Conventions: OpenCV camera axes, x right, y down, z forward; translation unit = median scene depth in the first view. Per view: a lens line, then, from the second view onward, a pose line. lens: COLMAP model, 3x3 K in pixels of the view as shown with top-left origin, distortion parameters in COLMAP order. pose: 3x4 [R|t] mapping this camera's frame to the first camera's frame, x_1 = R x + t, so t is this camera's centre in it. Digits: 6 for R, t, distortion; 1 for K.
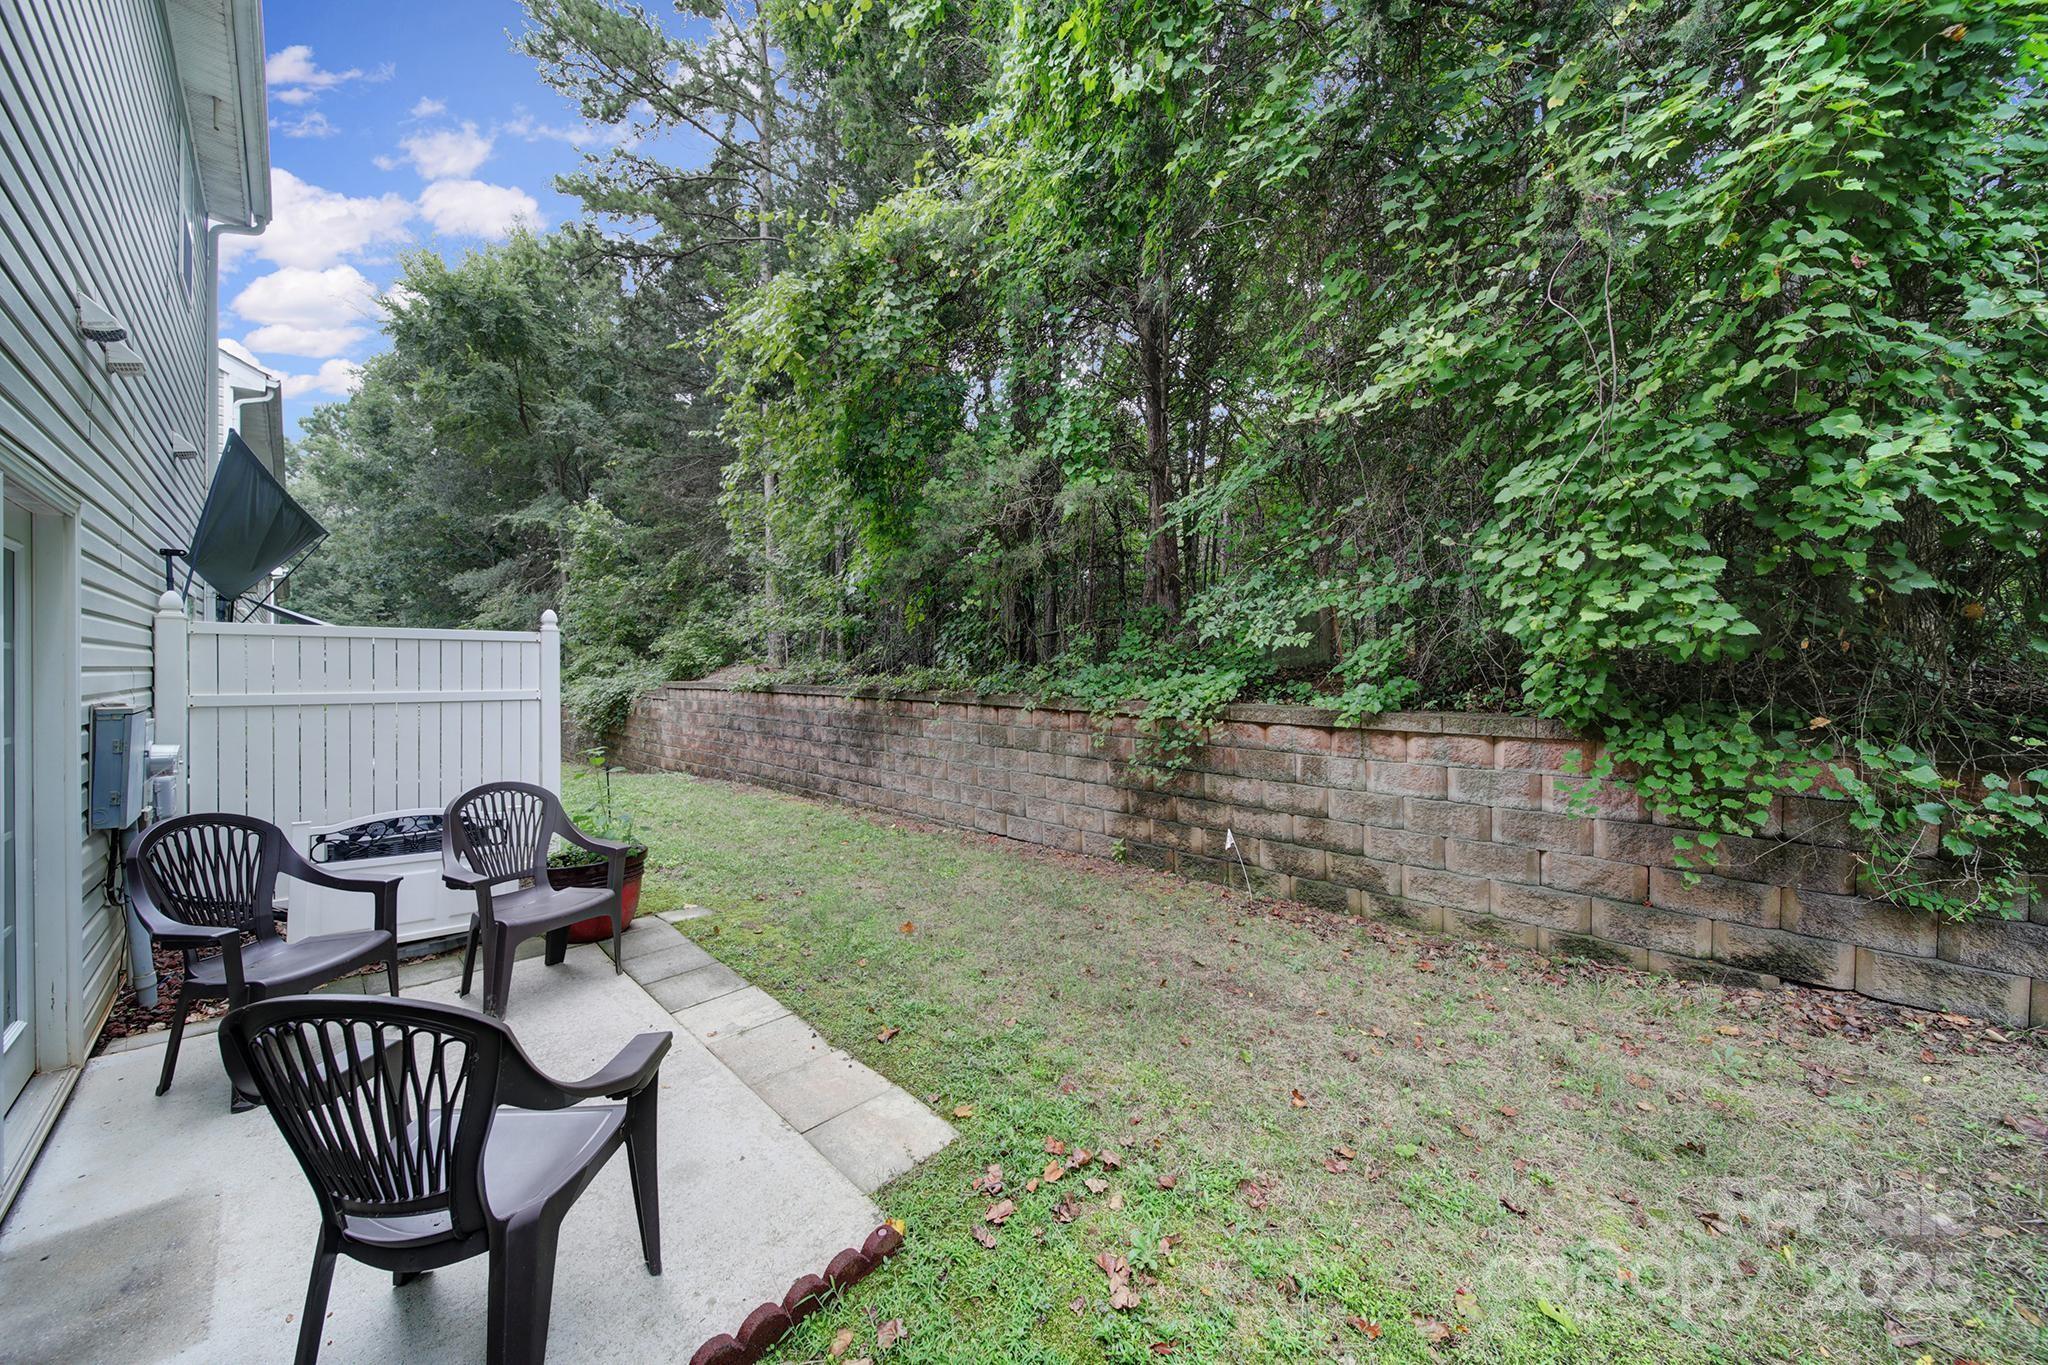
lens RADIAL K [[723.9, 0, 1023.6], [0, 723.9, 658.9], [0, 0, 1]] dist [-0.003518, -0.000393]
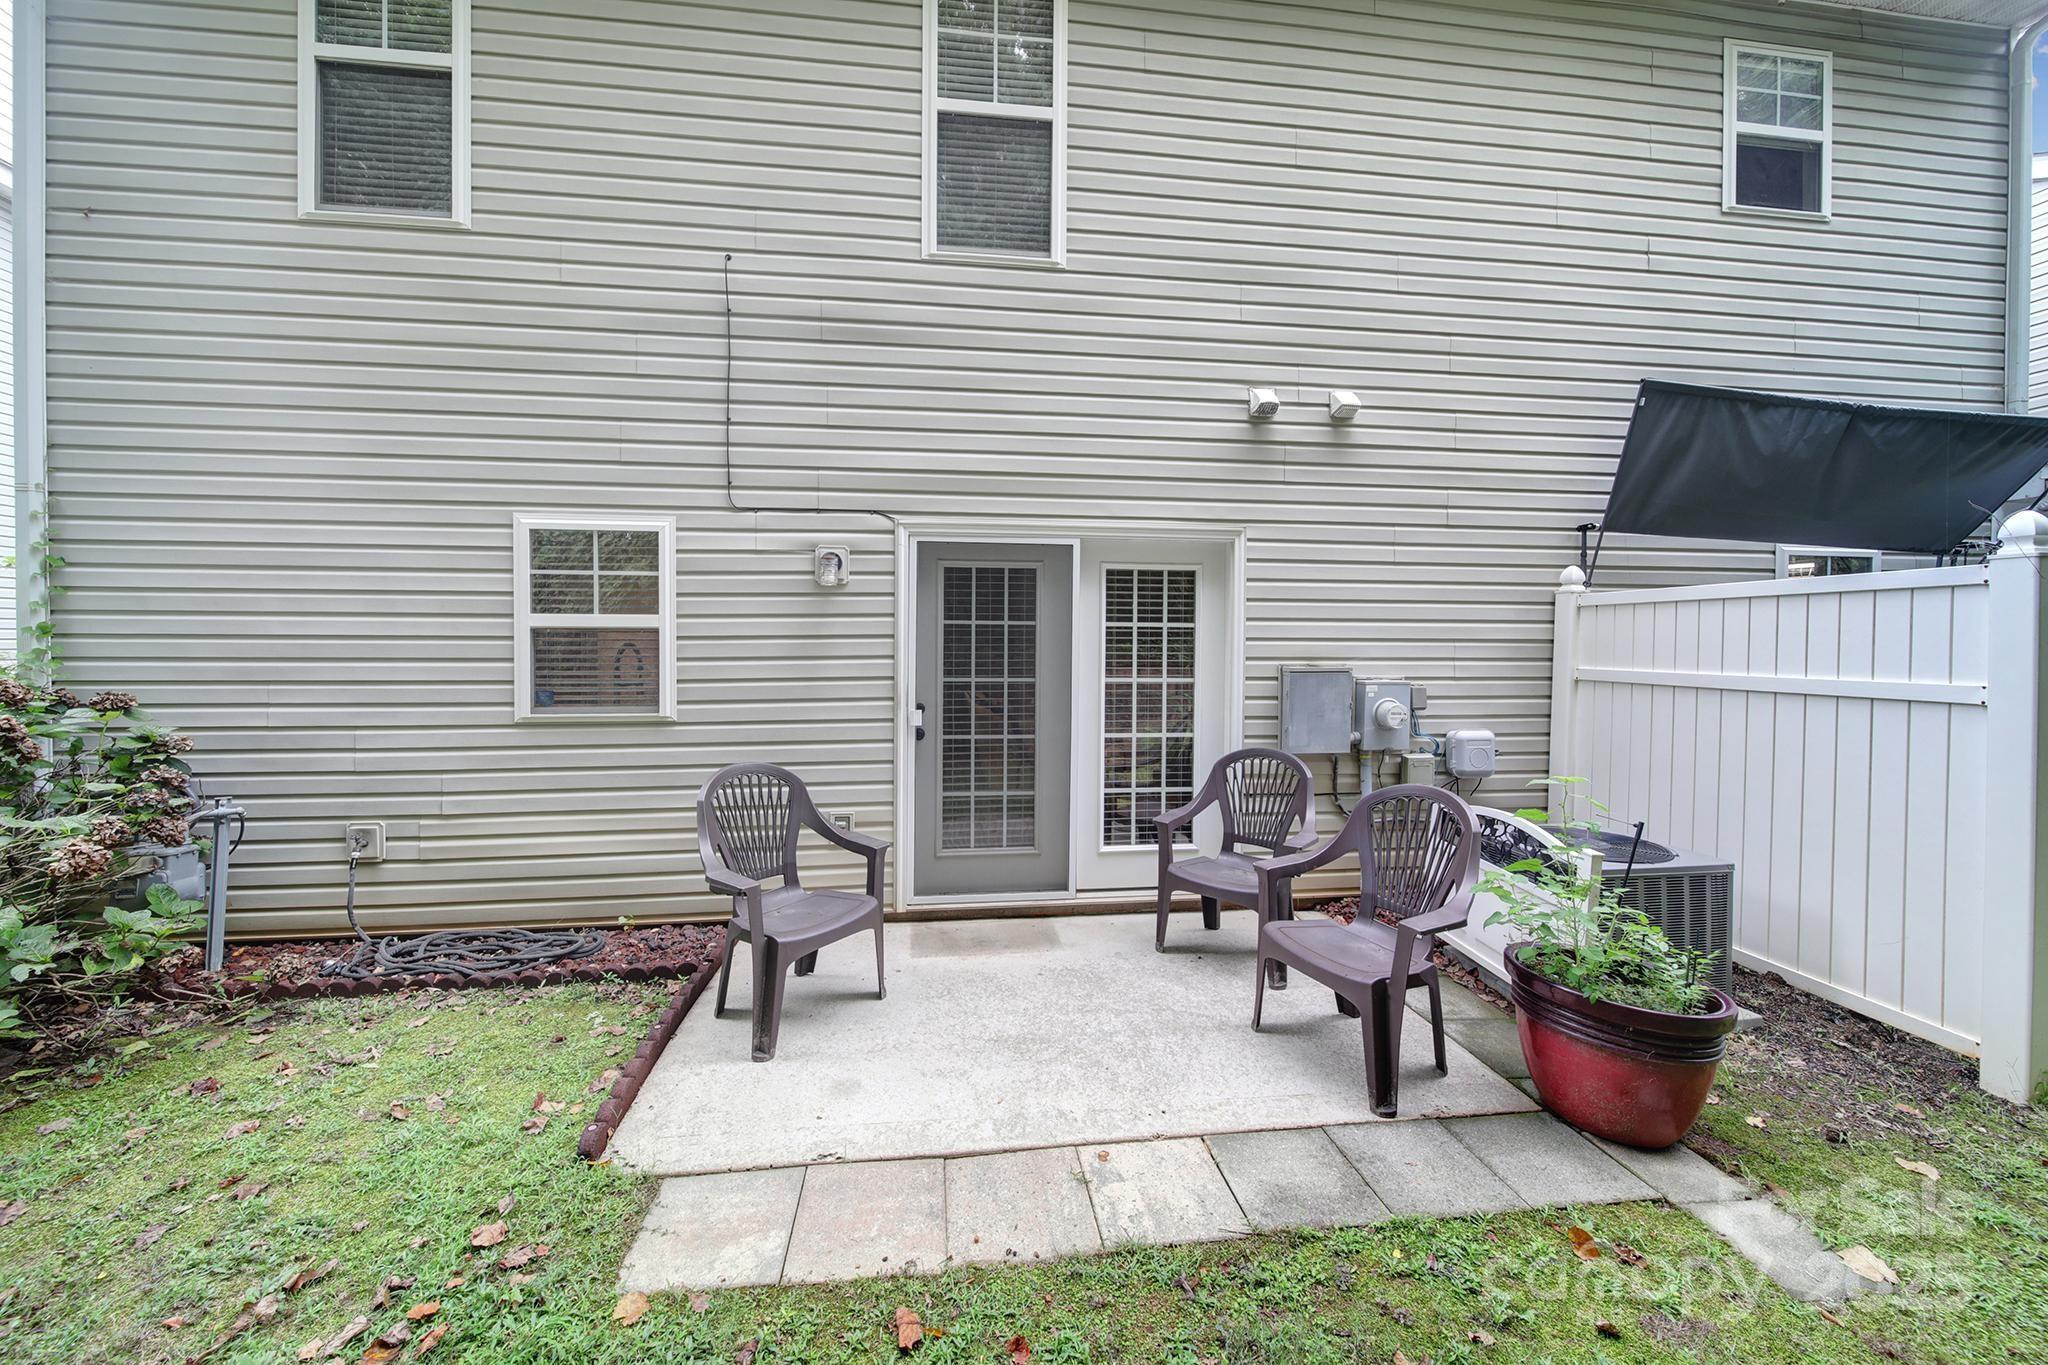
lens RADIAL K [[723.9, 0, 1023.6], [0, 723.9, 658.9], [0, 0, 1]] dist [-0.003518, -0.000393]
pose [[-0.619649, 0.017489, -0.784685, 0.137468], [0.008712, 0.999843, 0.015405, 0.019017], [0.784831, 0.002710, -0.619704, 1.163381]]
